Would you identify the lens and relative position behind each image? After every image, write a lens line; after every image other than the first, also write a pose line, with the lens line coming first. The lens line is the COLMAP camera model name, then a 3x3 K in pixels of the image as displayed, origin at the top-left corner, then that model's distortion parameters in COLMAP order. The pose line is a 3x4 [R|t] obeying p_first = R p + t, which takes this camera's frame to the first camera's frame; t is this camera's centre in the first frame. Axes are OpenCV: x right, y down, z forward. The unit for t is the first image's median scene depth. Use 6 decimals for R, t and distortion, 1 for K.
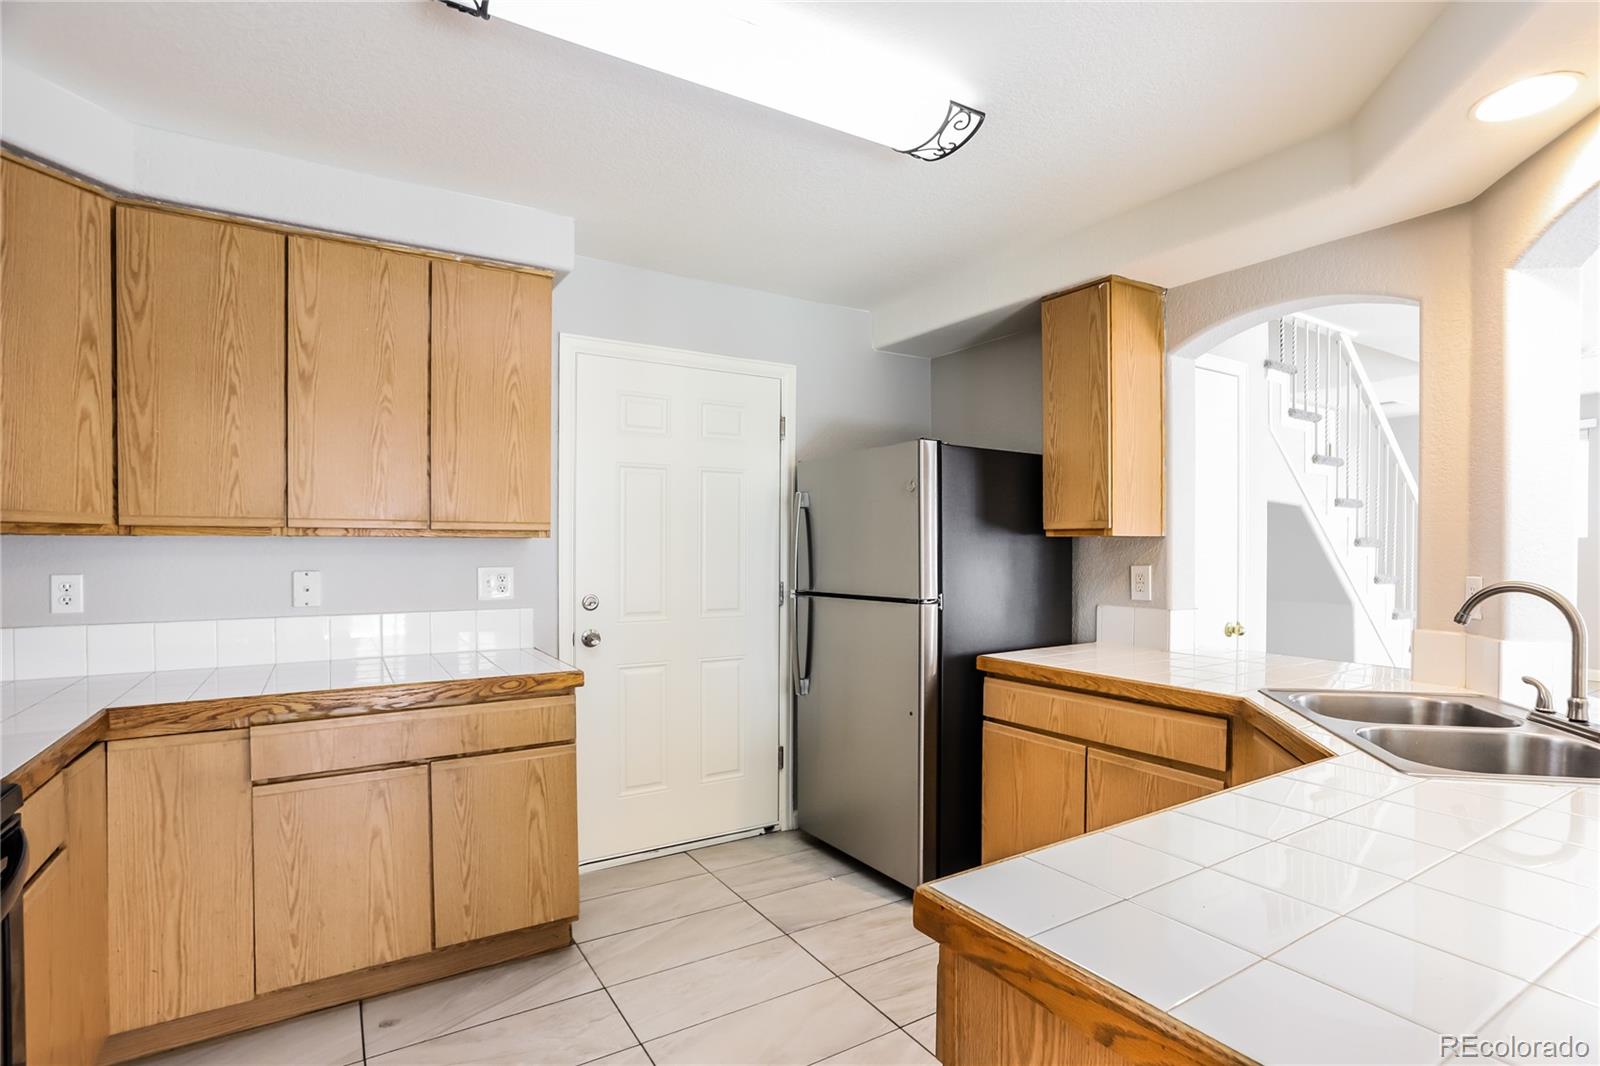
lens RADIAL K [[813.3, 0, 797.7], [0, 813.3, 541.8], [0, 0, 1]] dist [-0.003590, 0.003365]
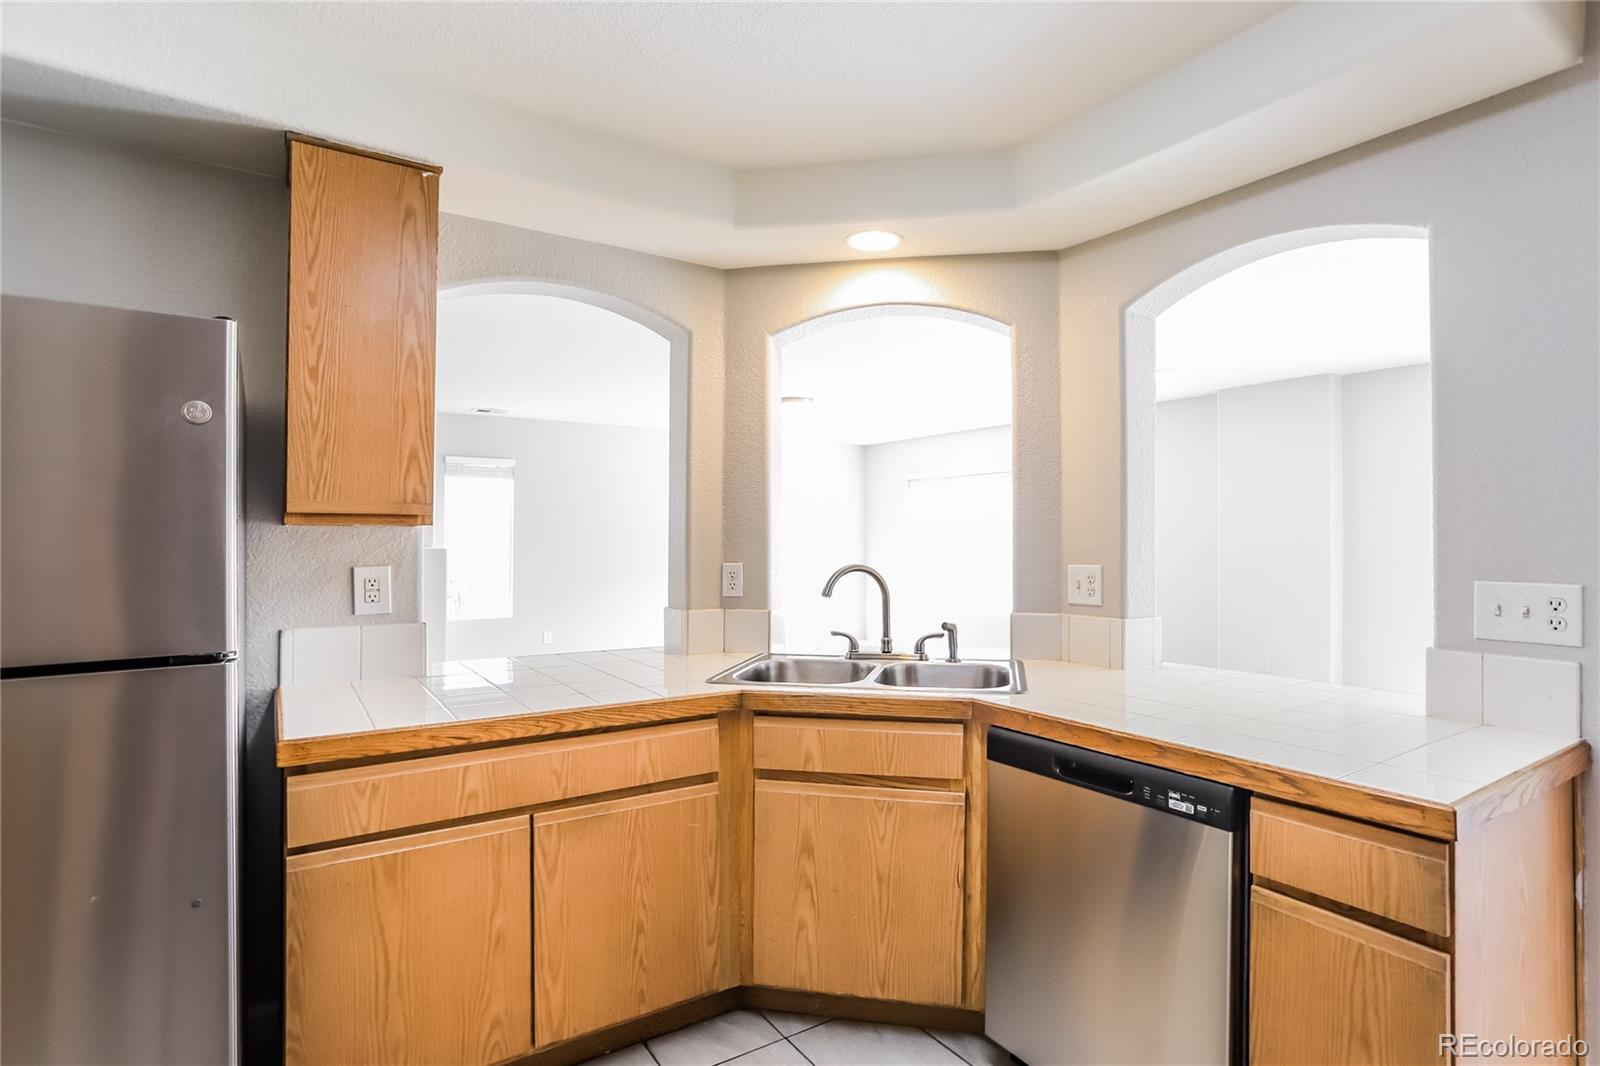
lens RADIAL K [[813.3, 0, 793.0], [0, 813.3, 529.5], [0, 0, 1]] dist [-0.003590, 0.003365]
pose [[-0.009396, 0.013404, 0.999866, -0.380274], [-0.003545, 0.999903, -0.013438, 0.005079], [-0.999950, -0.003670, -0.009348, 0.772956]]
